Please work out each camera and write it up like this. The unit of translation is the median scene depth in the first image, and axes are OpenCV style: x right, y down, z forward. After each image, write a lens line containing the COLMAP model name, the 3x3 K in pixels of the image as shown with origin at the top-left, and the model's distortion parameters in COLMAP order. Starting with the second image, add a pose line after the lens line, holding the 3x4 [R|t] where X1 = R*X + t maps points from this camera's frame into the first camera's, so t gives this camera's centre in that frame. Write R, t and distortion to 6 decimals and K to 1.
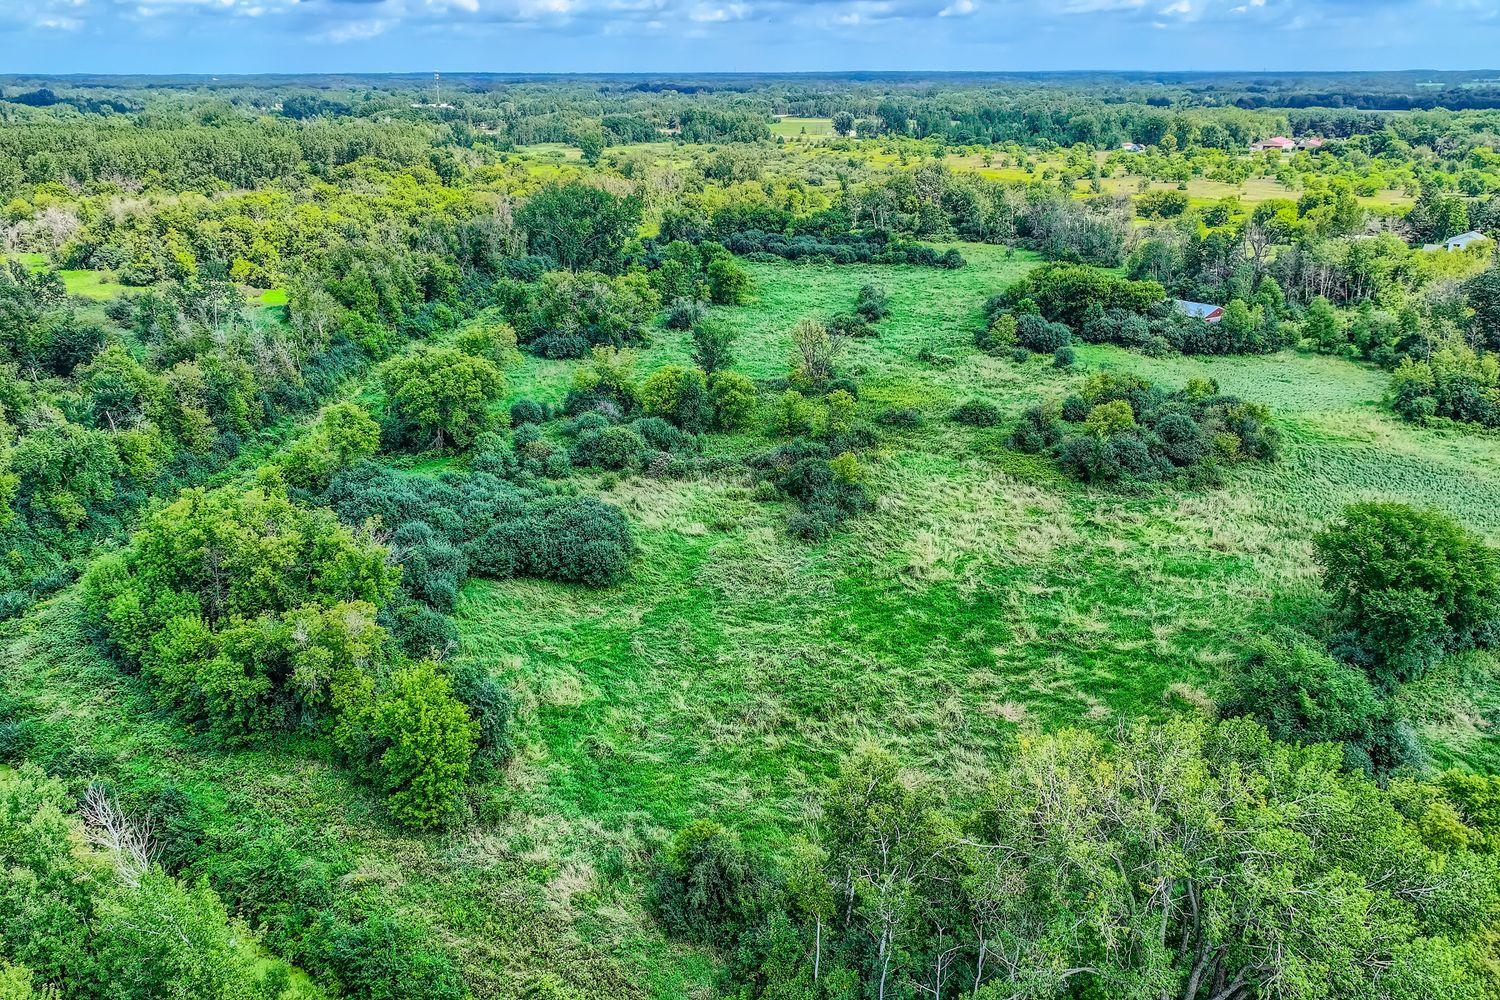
lens RADIAL K [[1251.4, 0, 748.0], [0, 1251.4, 501.2], [0, 0, 1]] dist [0.003997, 0.003560]
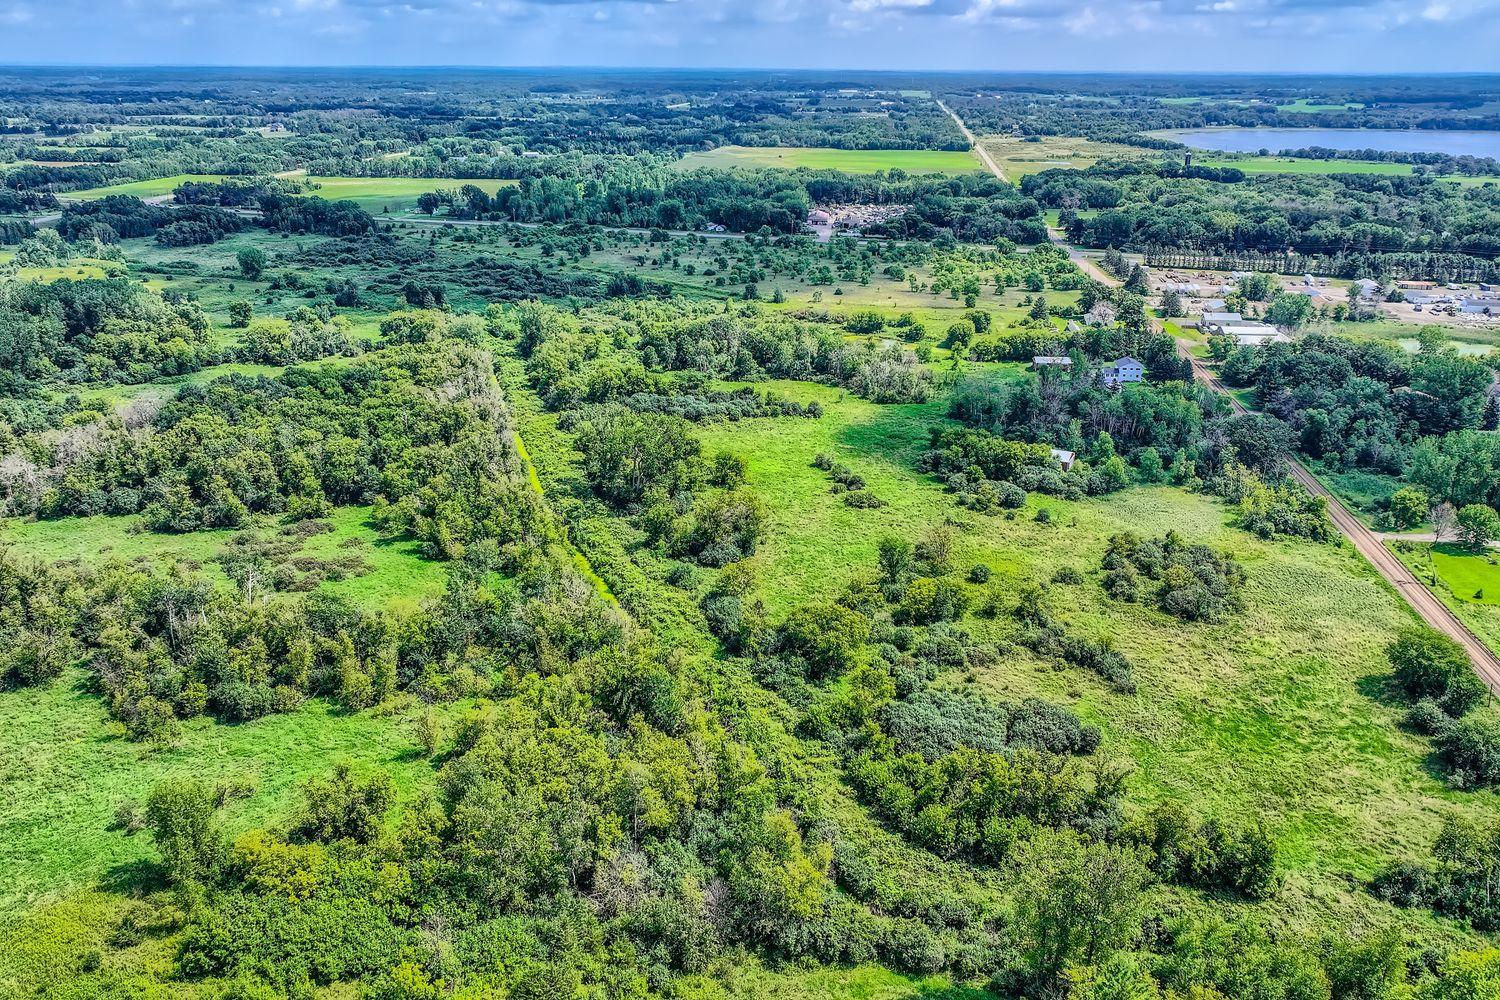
lens RADIAL K [[1251.4, 0, 753.7], [0, 1251.4, 498.2], [0, 0, 1]] dist [0.003997, 0.003560]
pose [[0.888059, -0.141820, 0.437309, -0.468701], [0.140174, 0.989464, 0.036228, -0.155191], [-0.437839, 0.029127, 0.898581, -0.136497]]
